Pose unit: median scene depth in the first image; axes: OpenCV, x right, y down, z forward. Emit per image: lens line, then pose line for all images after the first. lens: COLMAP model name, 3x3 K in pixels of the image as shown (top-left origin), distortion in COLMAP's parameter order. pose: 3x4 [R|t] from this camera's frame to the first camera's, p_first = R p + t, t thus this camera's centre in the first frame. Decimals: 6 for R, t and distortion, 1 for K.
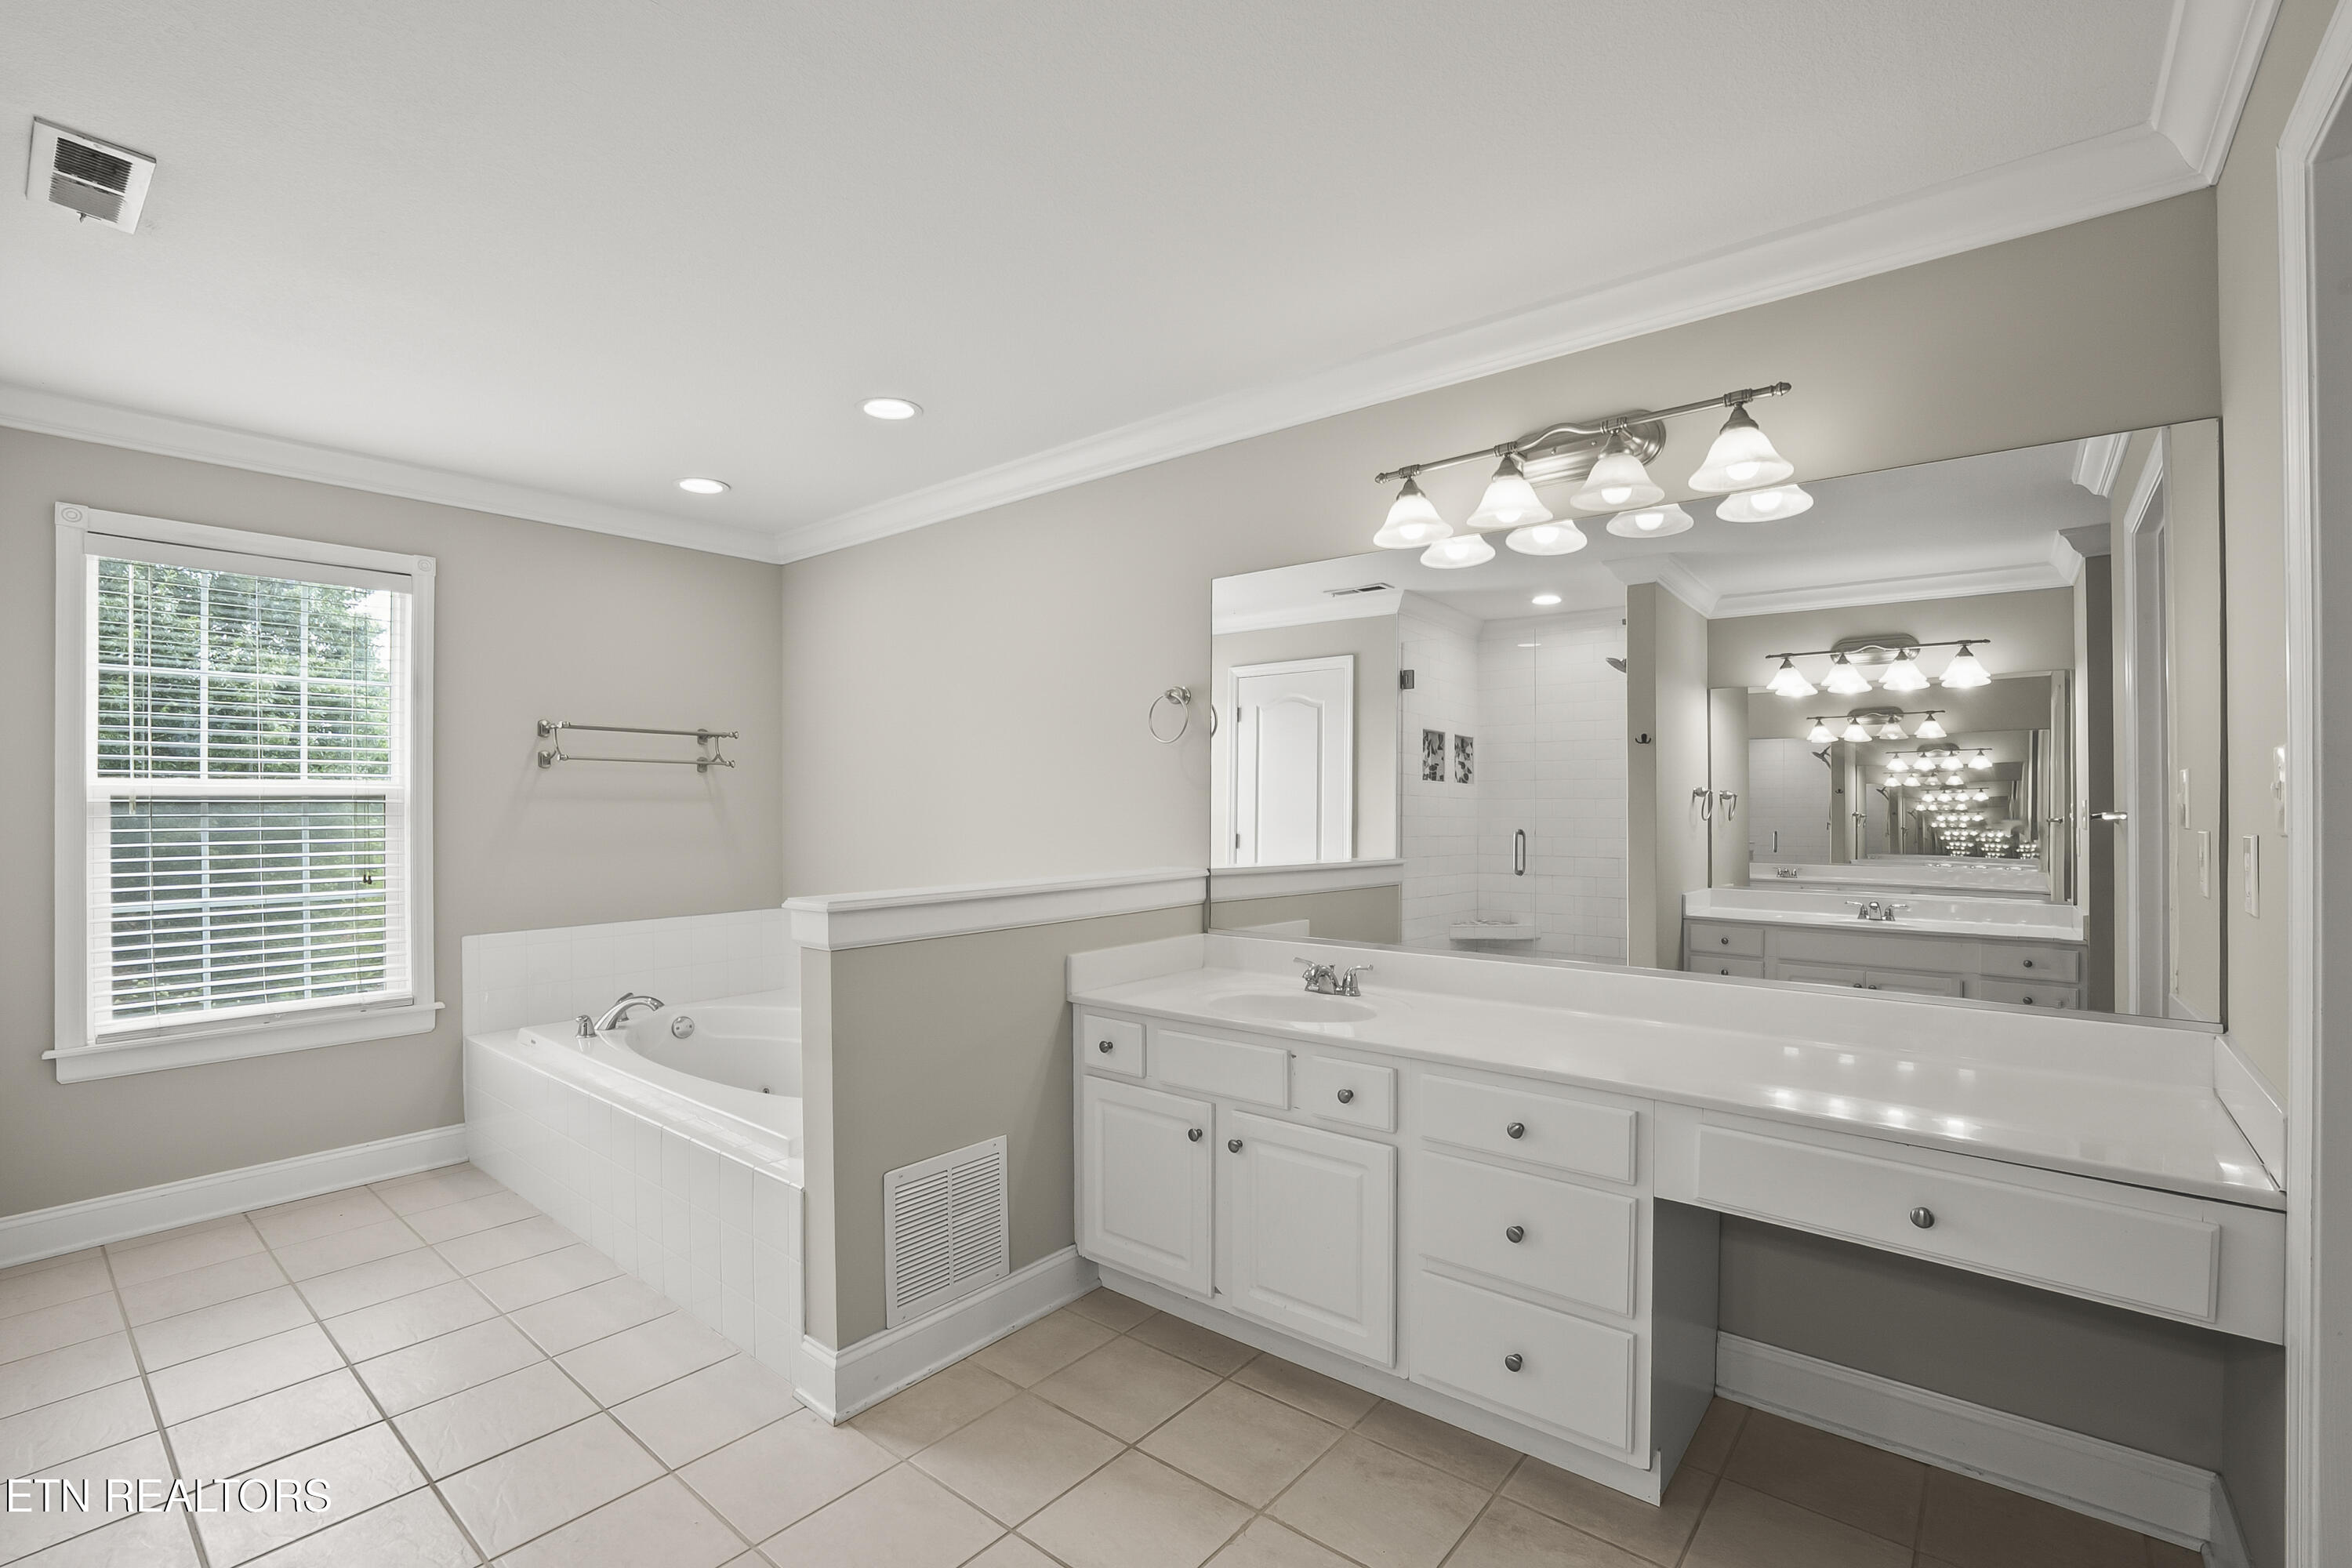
lens RADIAL K [[1036.7, 0, 1189.0], [0, 1036.7, 795.7], [0, 0, 1]] dist [-0.054559, 0.022305]
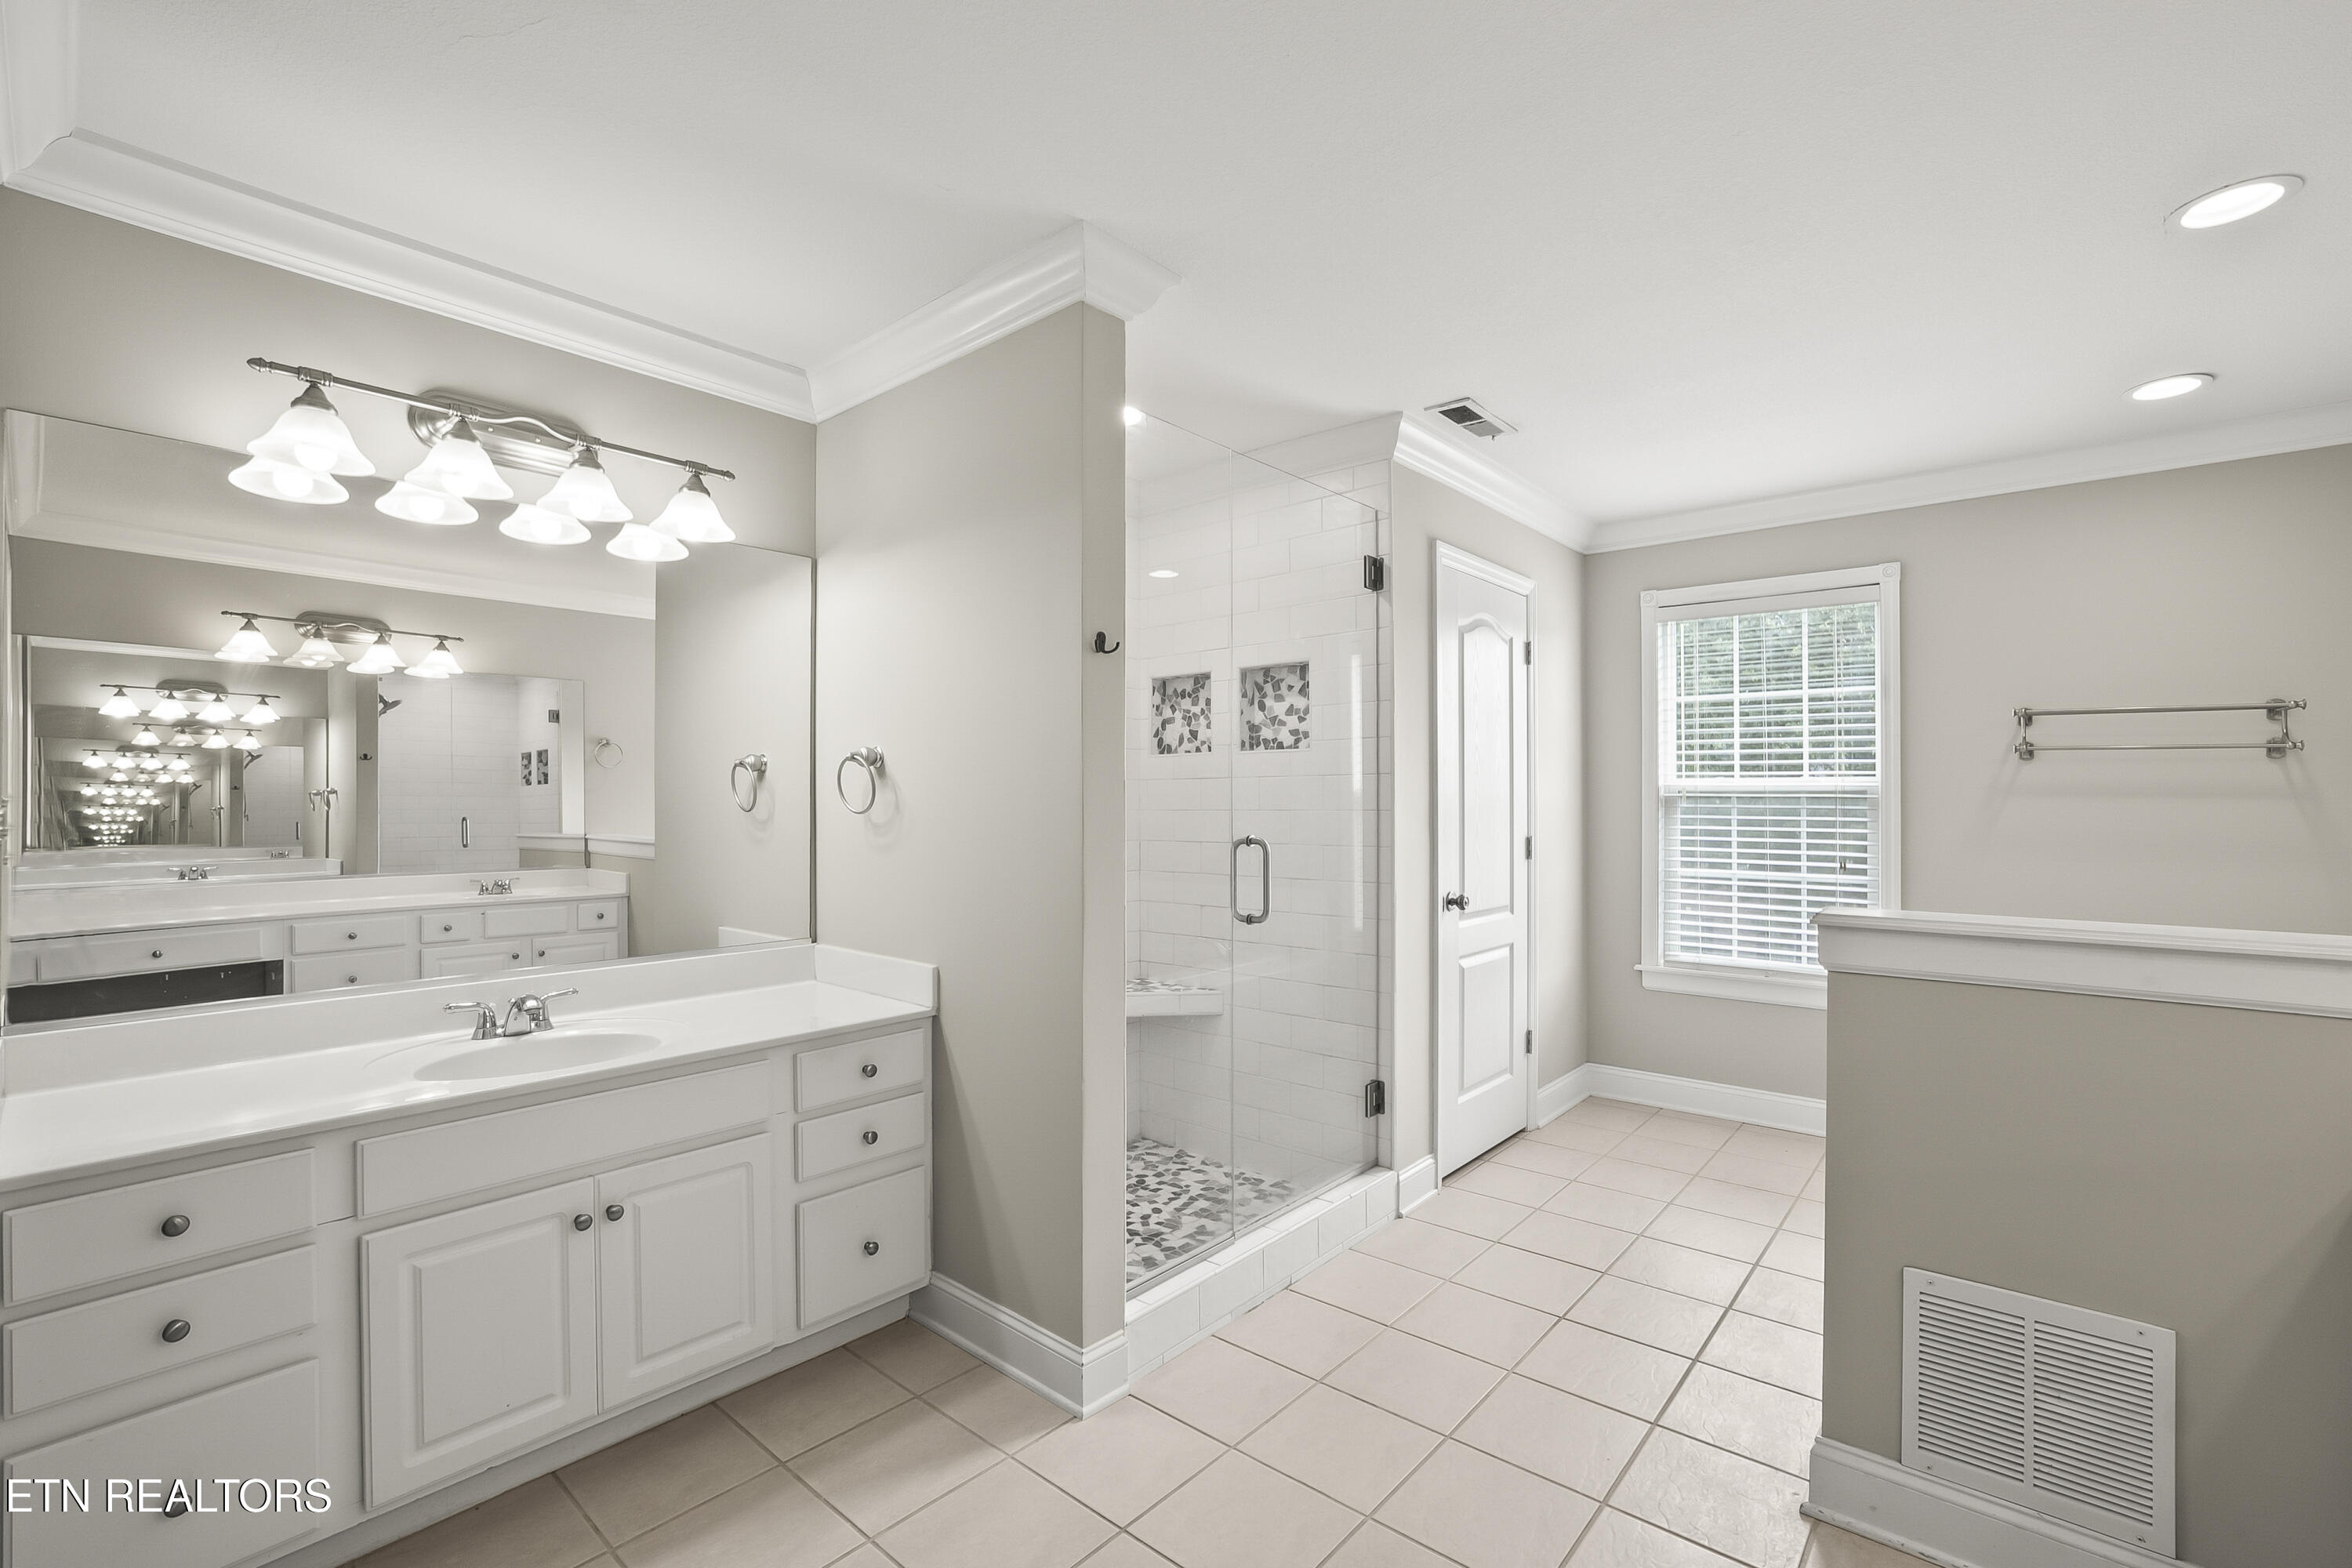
lens RADIAL K [[1036.7, 0, 1189.0], [0, 1036.7, 795.7], [0, 0, 1]] dist [-0.054559, 0.022305]
pose [[-0.007295, 0.004457, -0.999963, 0.327614], [0.001658, 0.999989, 0.004445, -0.000958], [0.999972, -0.001625, -0.007303, 0.303263]]
